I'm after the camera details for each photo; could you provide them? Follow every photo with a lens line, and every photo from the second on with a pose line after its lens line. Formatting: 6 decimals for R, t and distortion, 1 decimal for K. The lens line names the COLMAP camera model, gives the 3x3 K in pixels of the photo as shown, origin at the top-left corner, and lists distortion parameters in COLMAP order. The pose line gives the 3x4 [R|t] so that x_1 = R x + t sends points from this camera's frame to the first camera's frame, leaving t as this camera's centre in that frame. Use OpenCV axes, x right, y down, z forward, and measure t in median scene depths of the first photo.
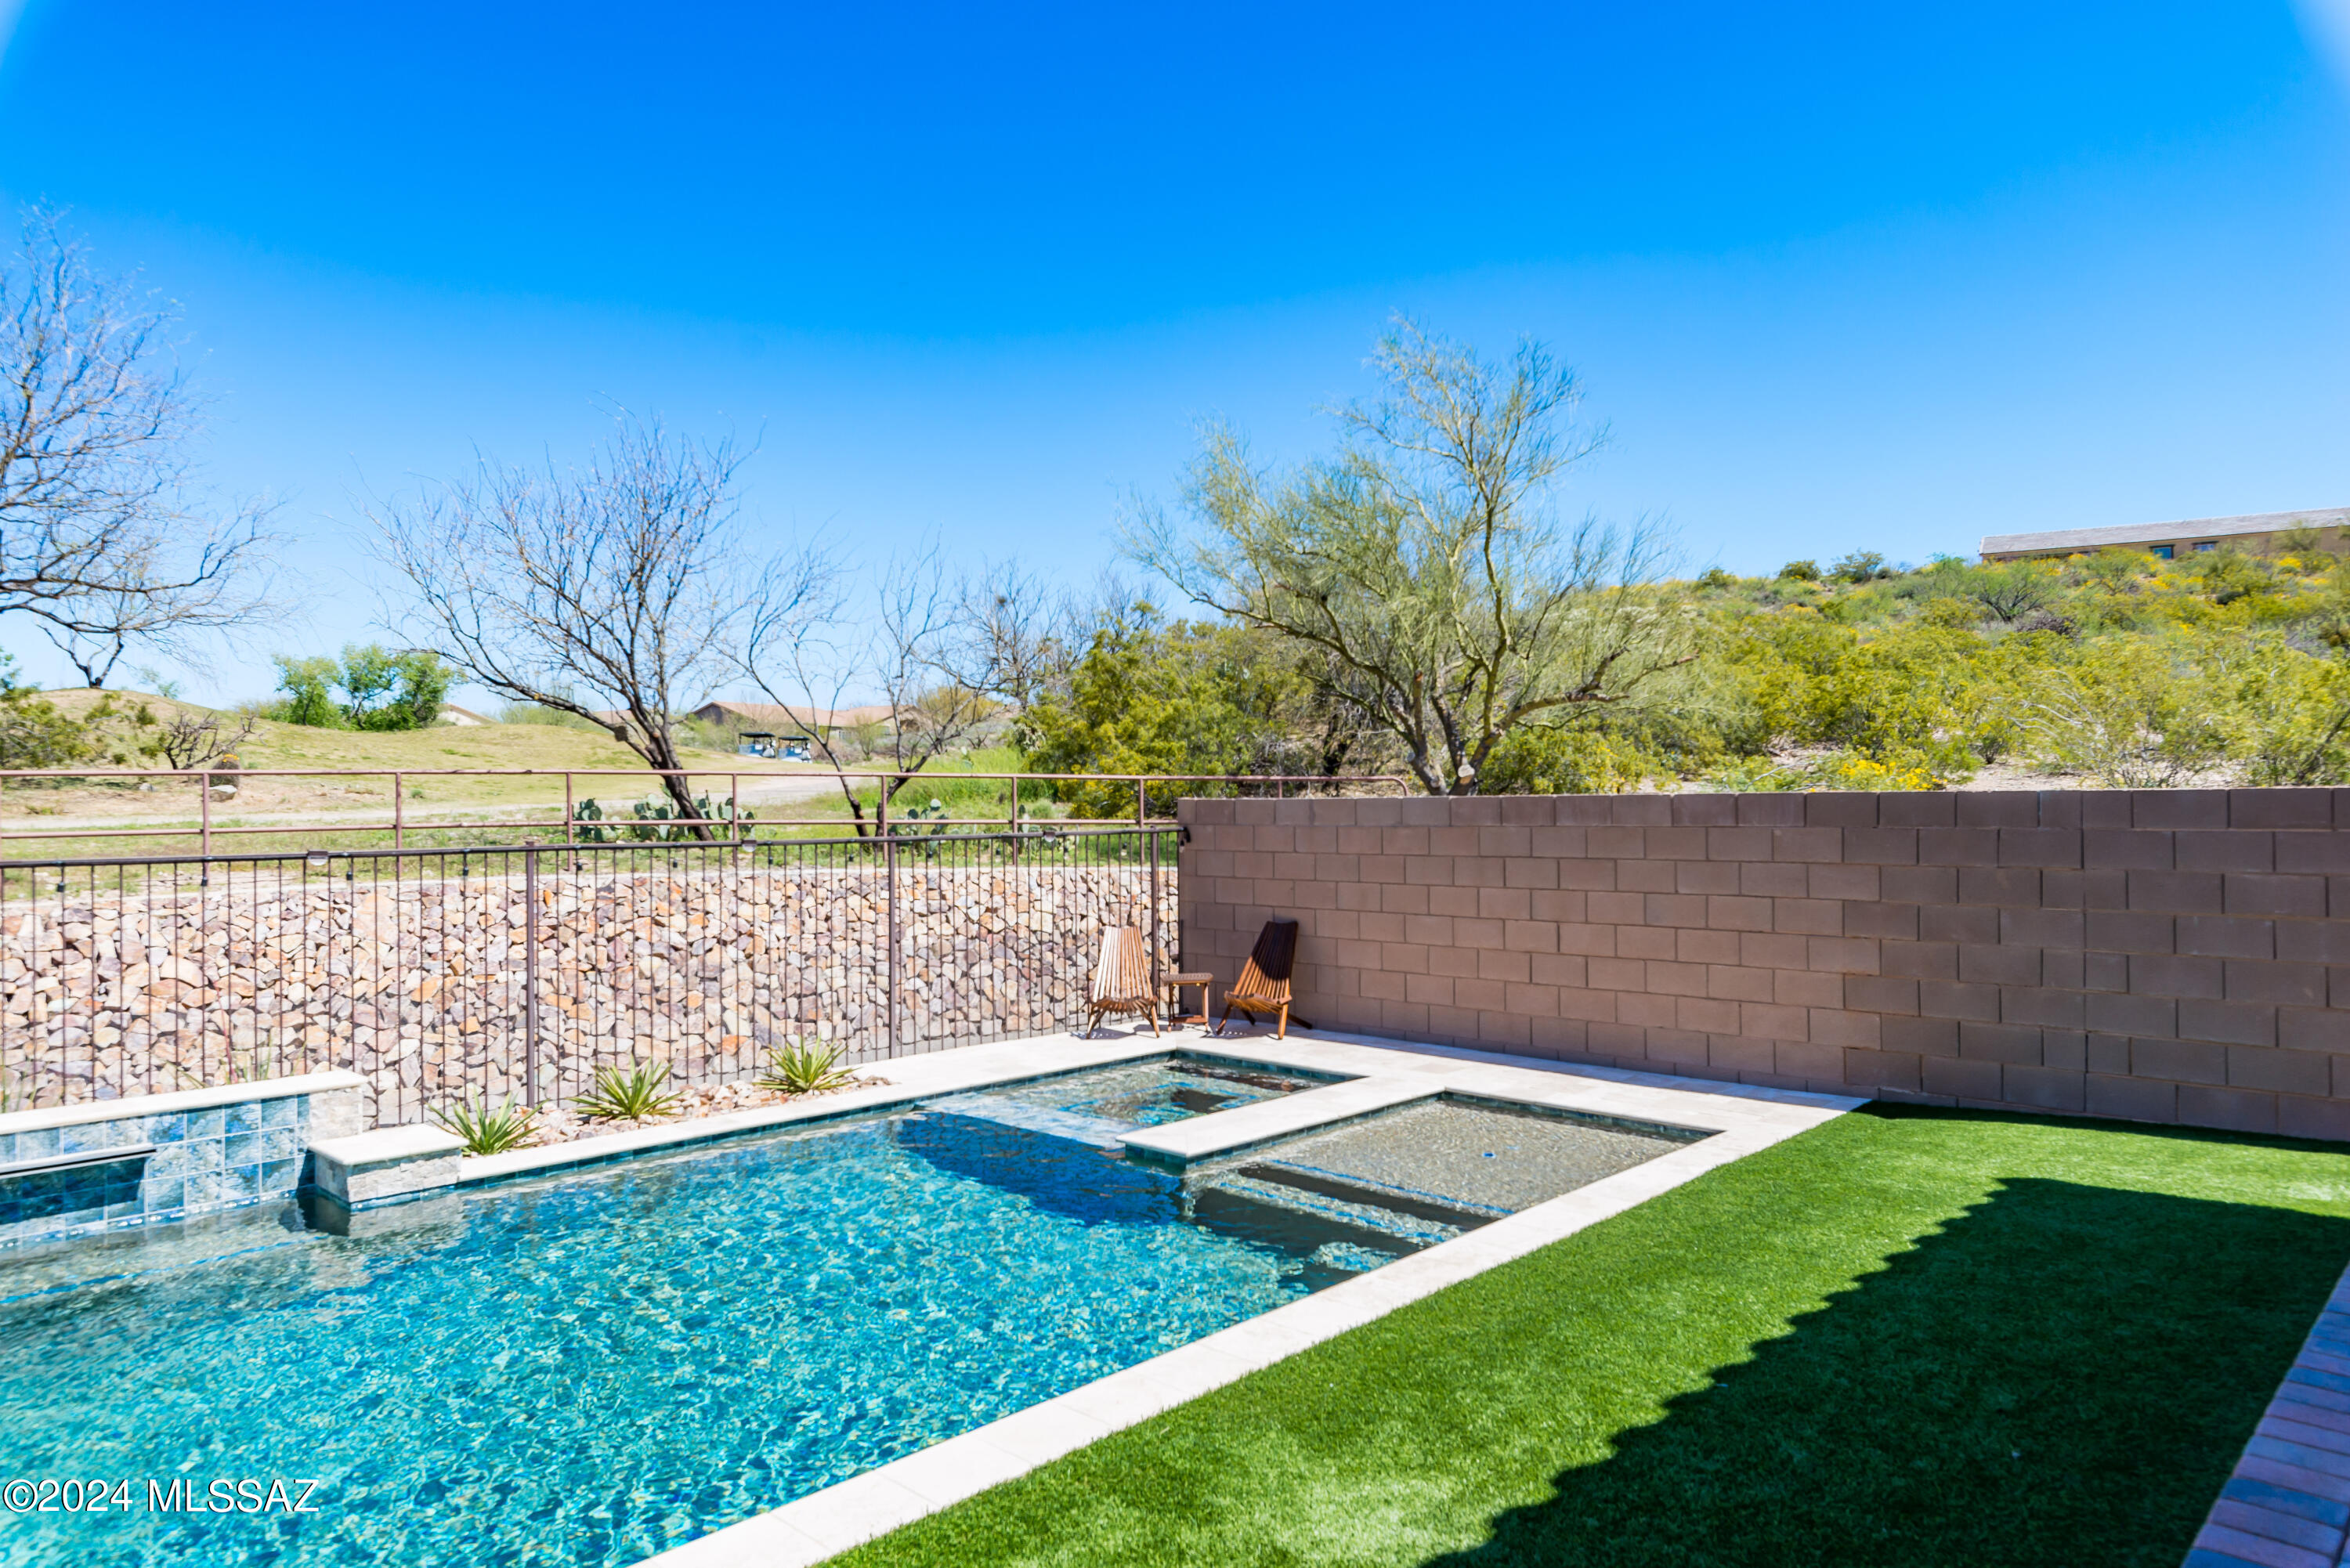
lens RADIAL K [[1486.2, 0, 1171.4], [0, 1486.2, 784.5], [0, 0, 1]] dist [0.003500, -0.003479]
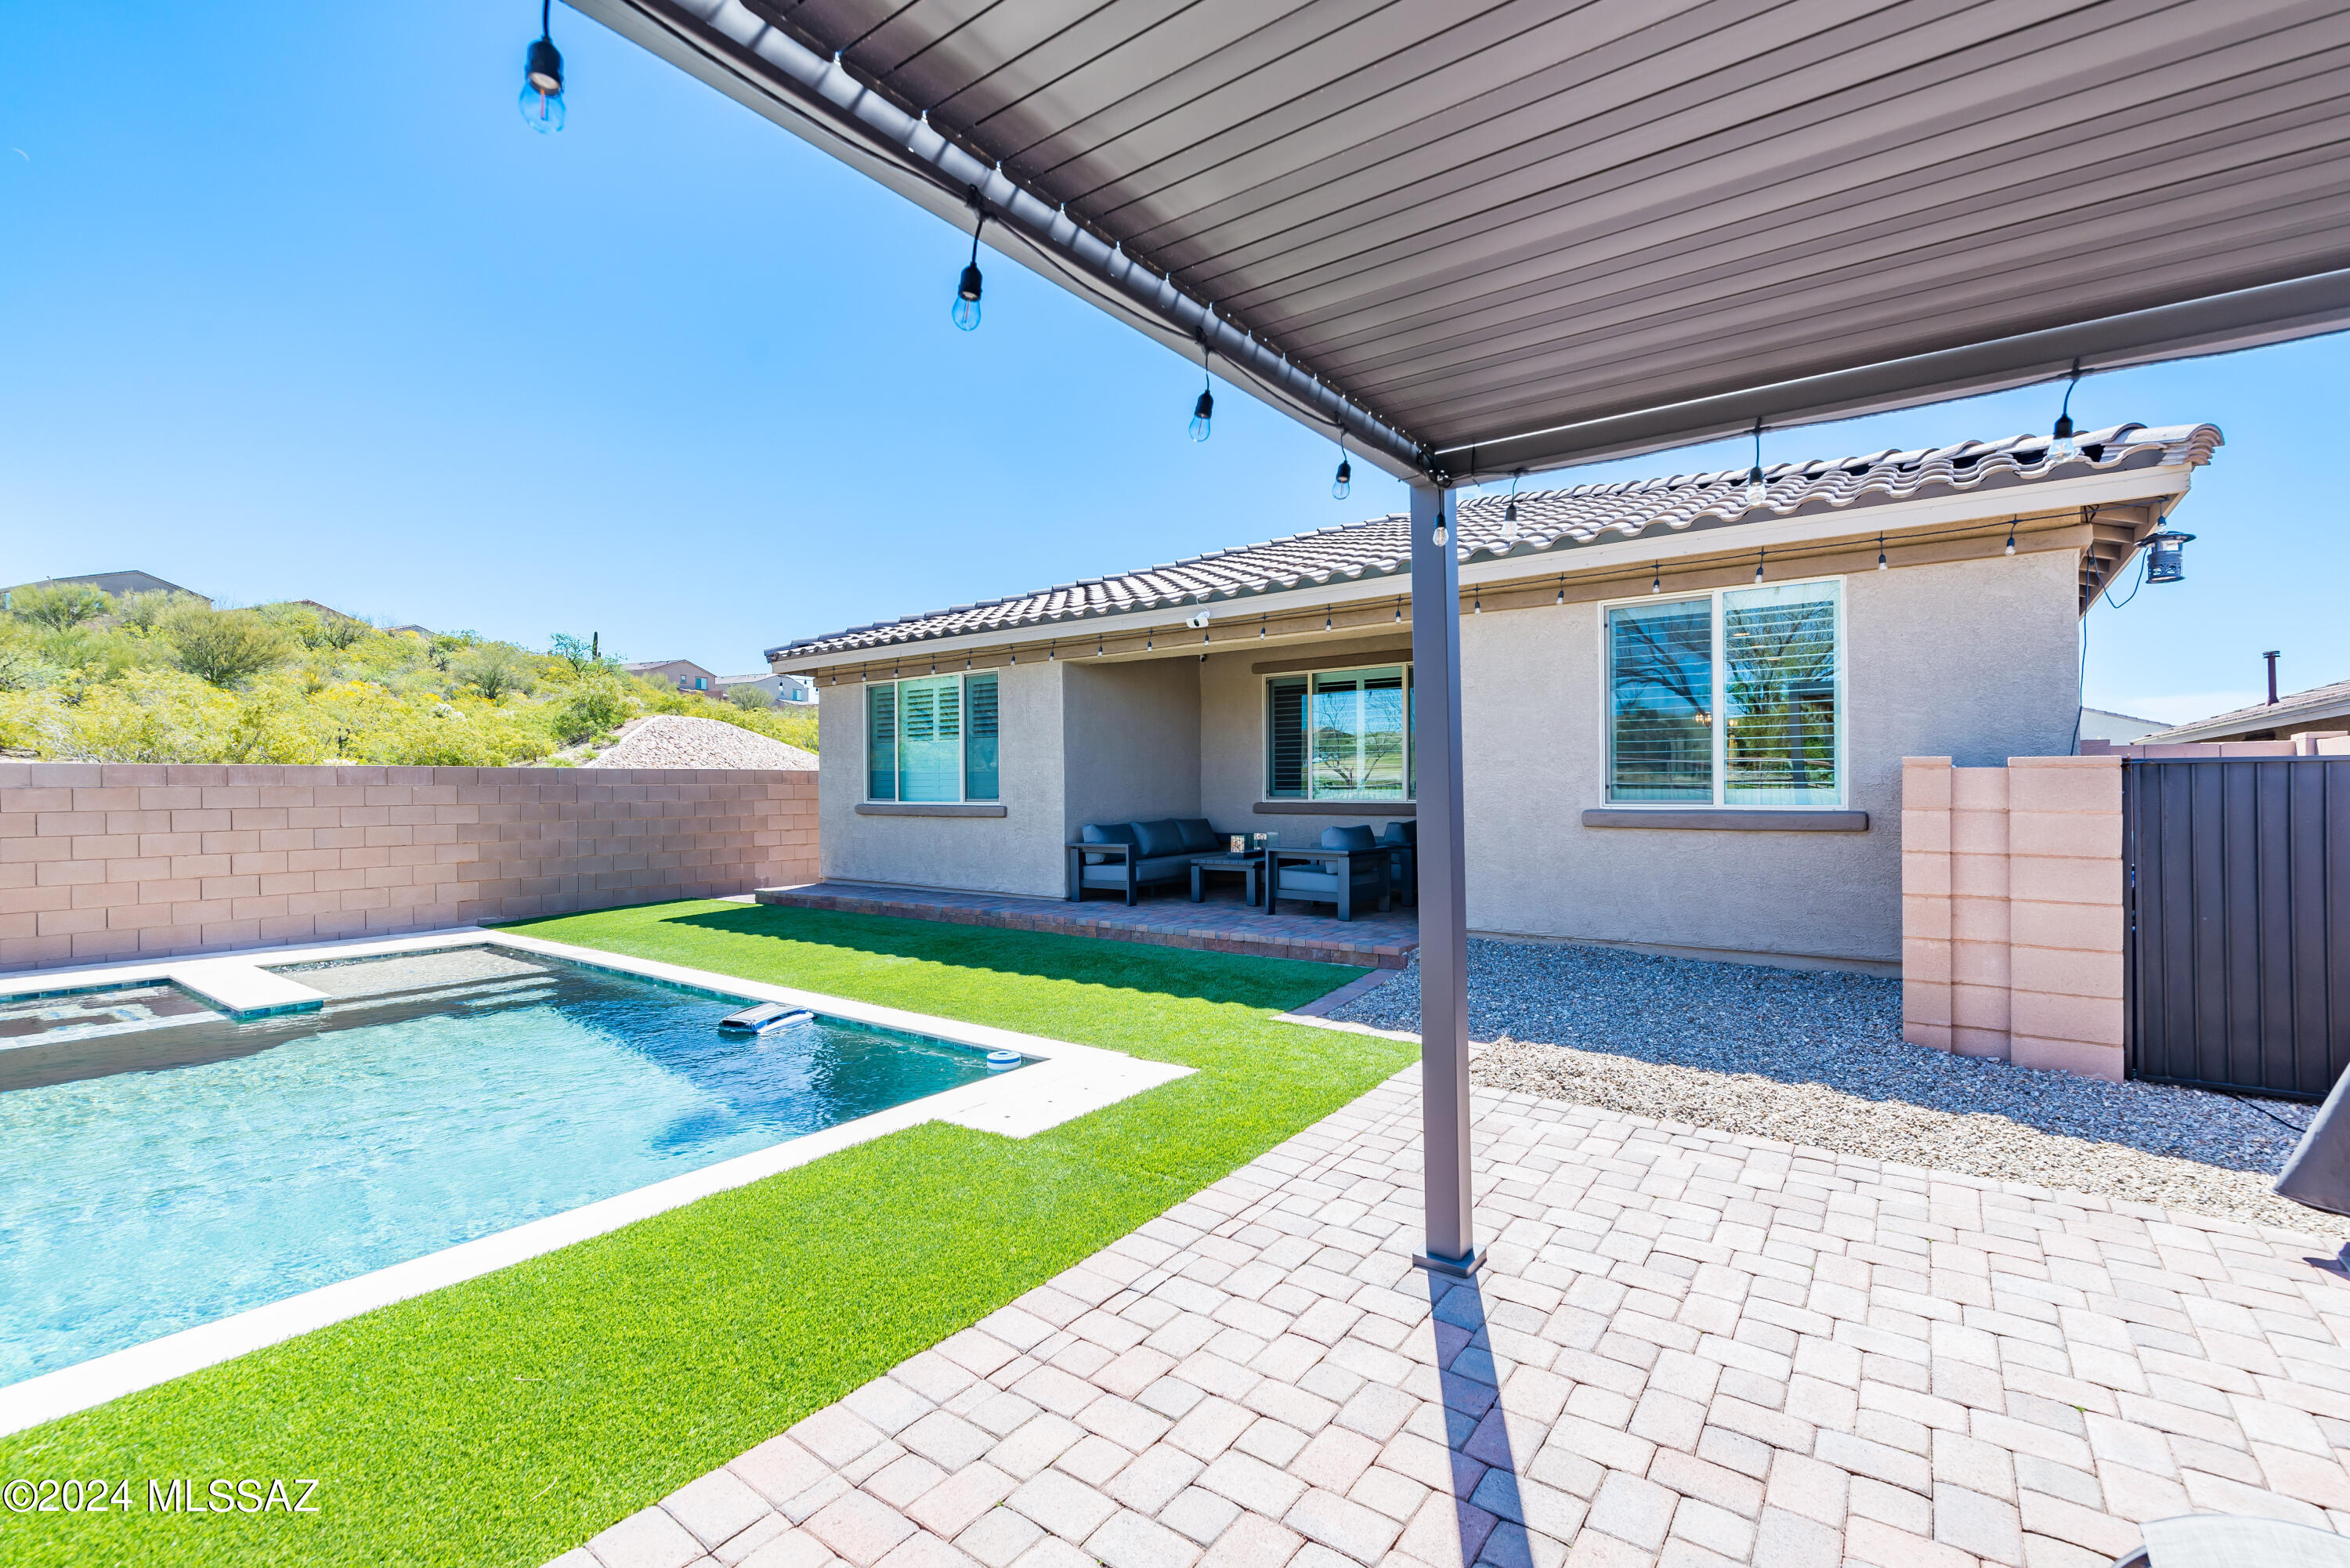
lens RADIAL K [[1015.3, 0, 1198.7], [0, 1015.3, 784.9], [0, 0, 1]] dist [-0.001026, -0.000034]
pose [[-0.137813, 0.011363, 0.990393, -0.715626], [-0.002051, 0.999929, -0.011758, 0.031101], [-0.990456, -0.003652, -0.137780, 0.184356]]
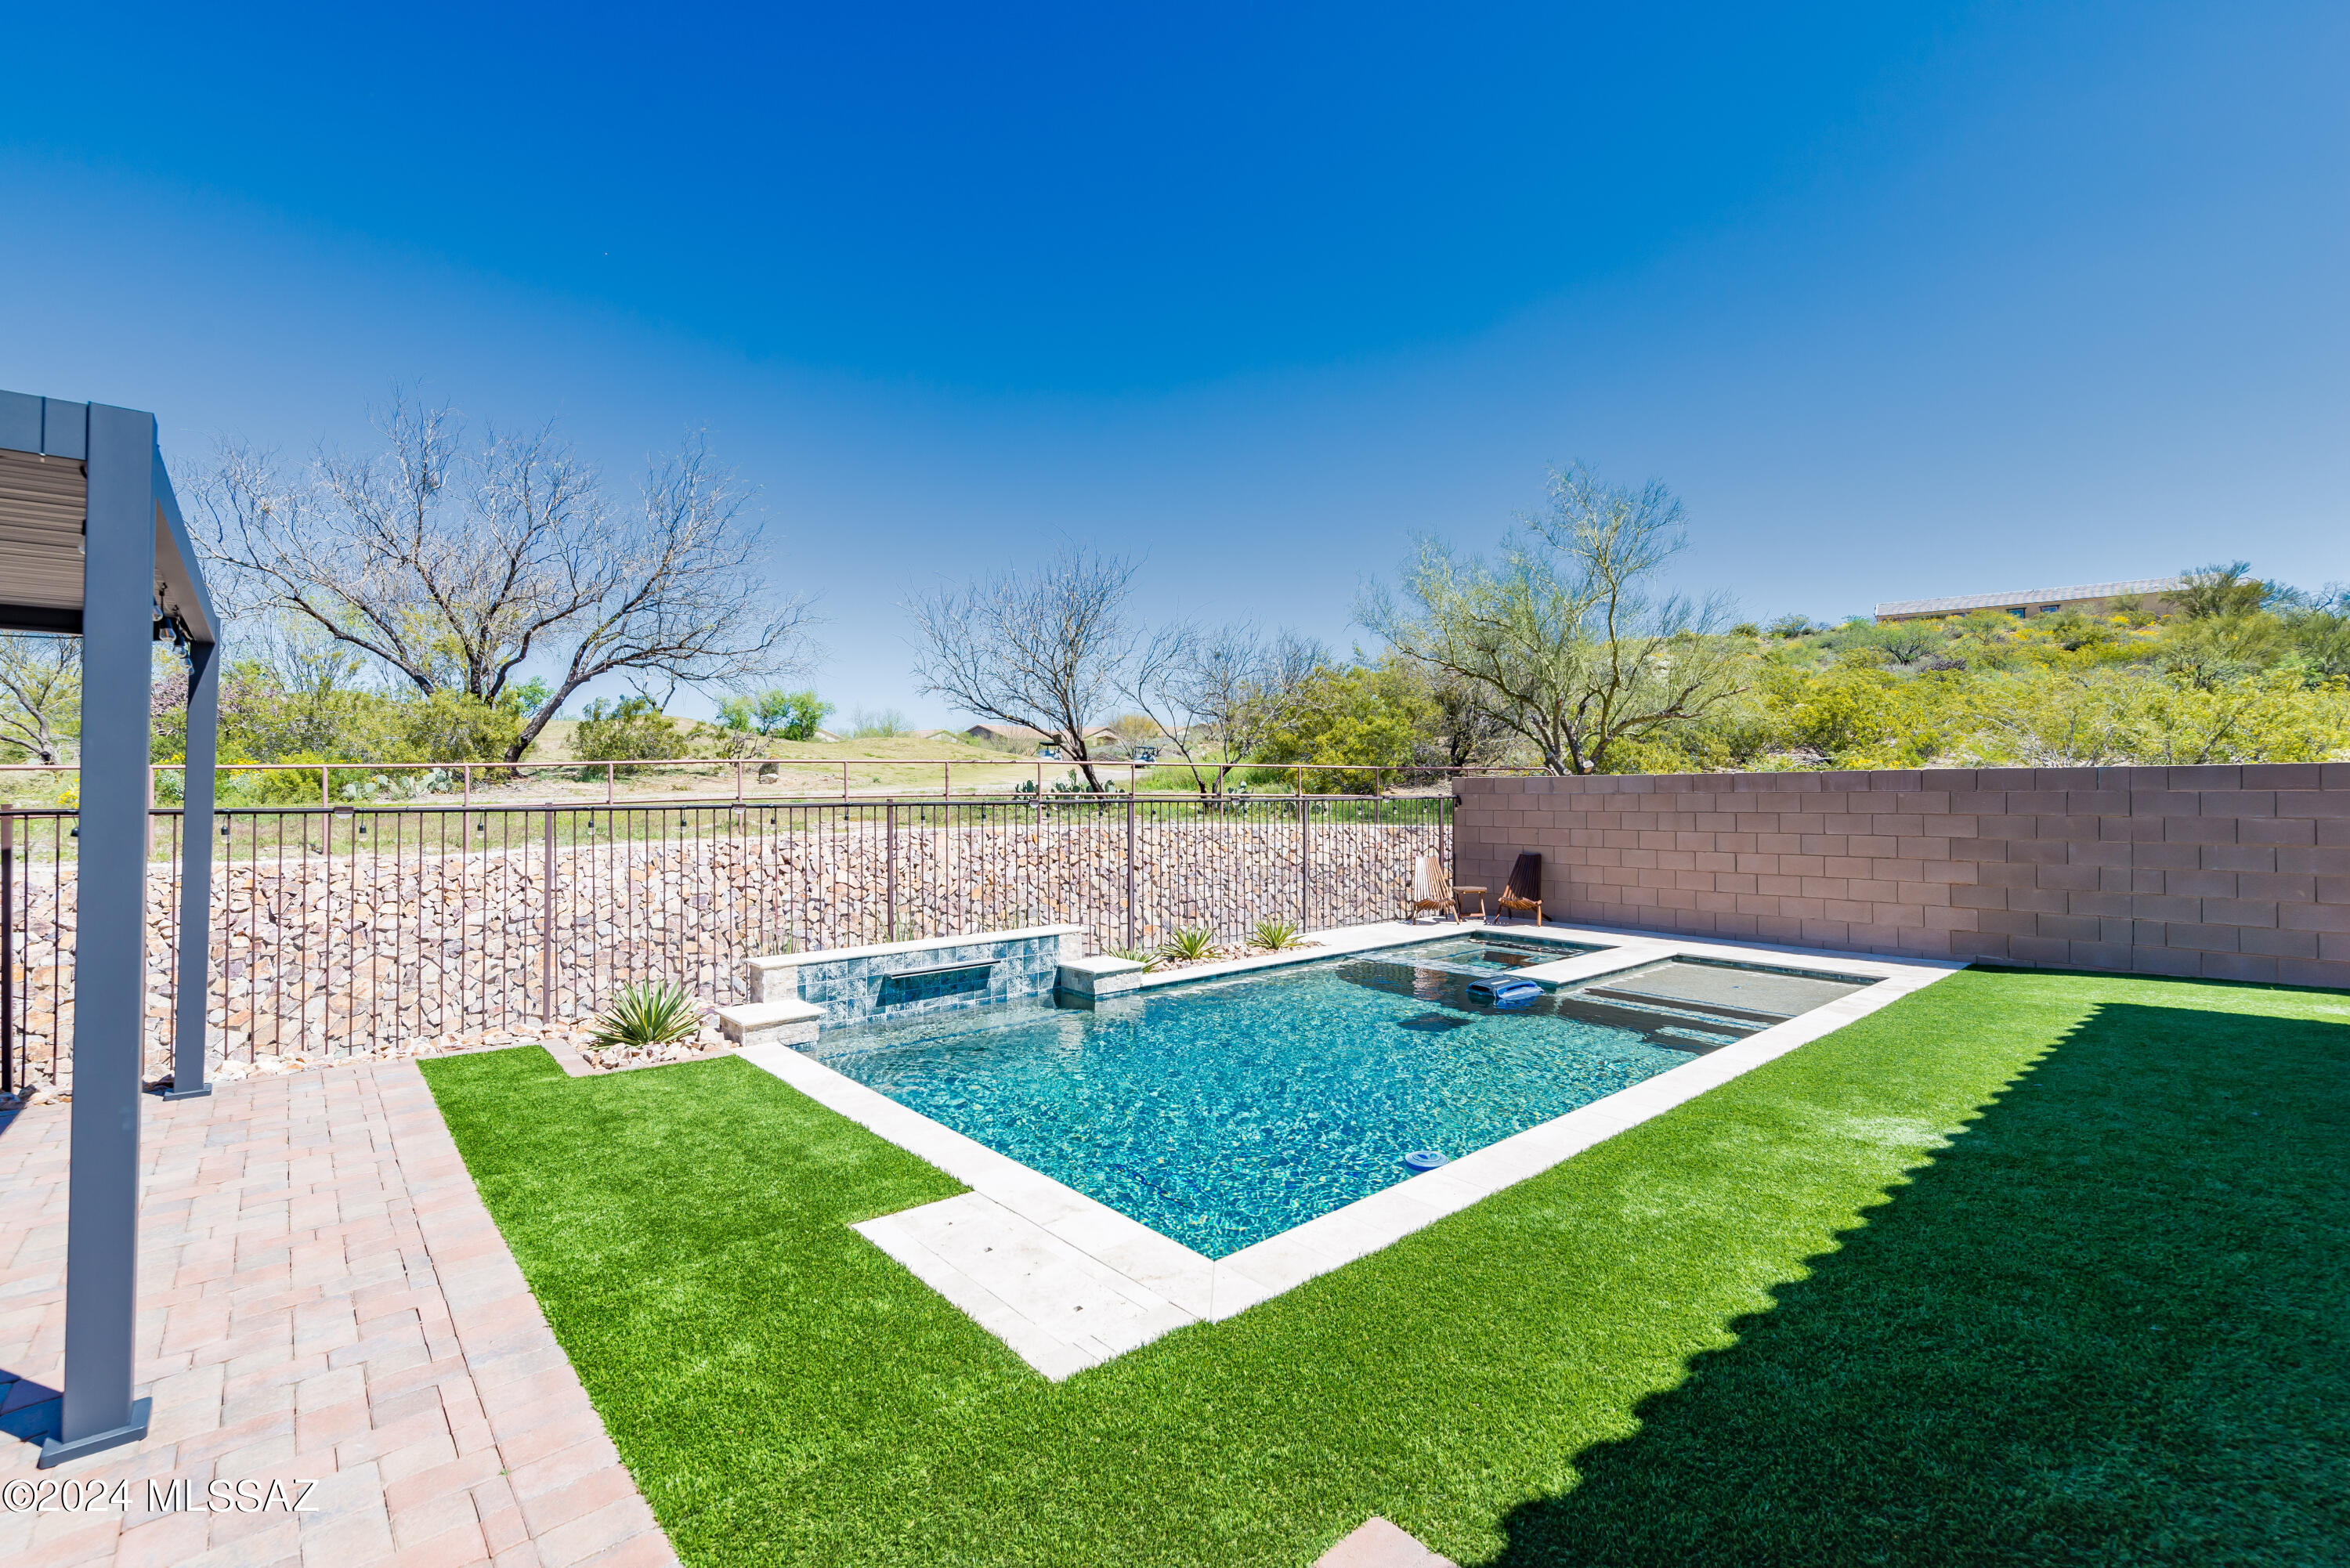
lens RADIAL K [[1015.3, 0, 1169.6], [0, 1015.3, 788.0], [0, 0, 1]] dist [-0.001026, -0.000034]
pose [[0.995424, 0.003427, -0.095494, -0.203822], [-0.002787, 0.999973, 0.006835, 0.015082], [0.095515, -0.006537, 0.995407, -0.114780]]
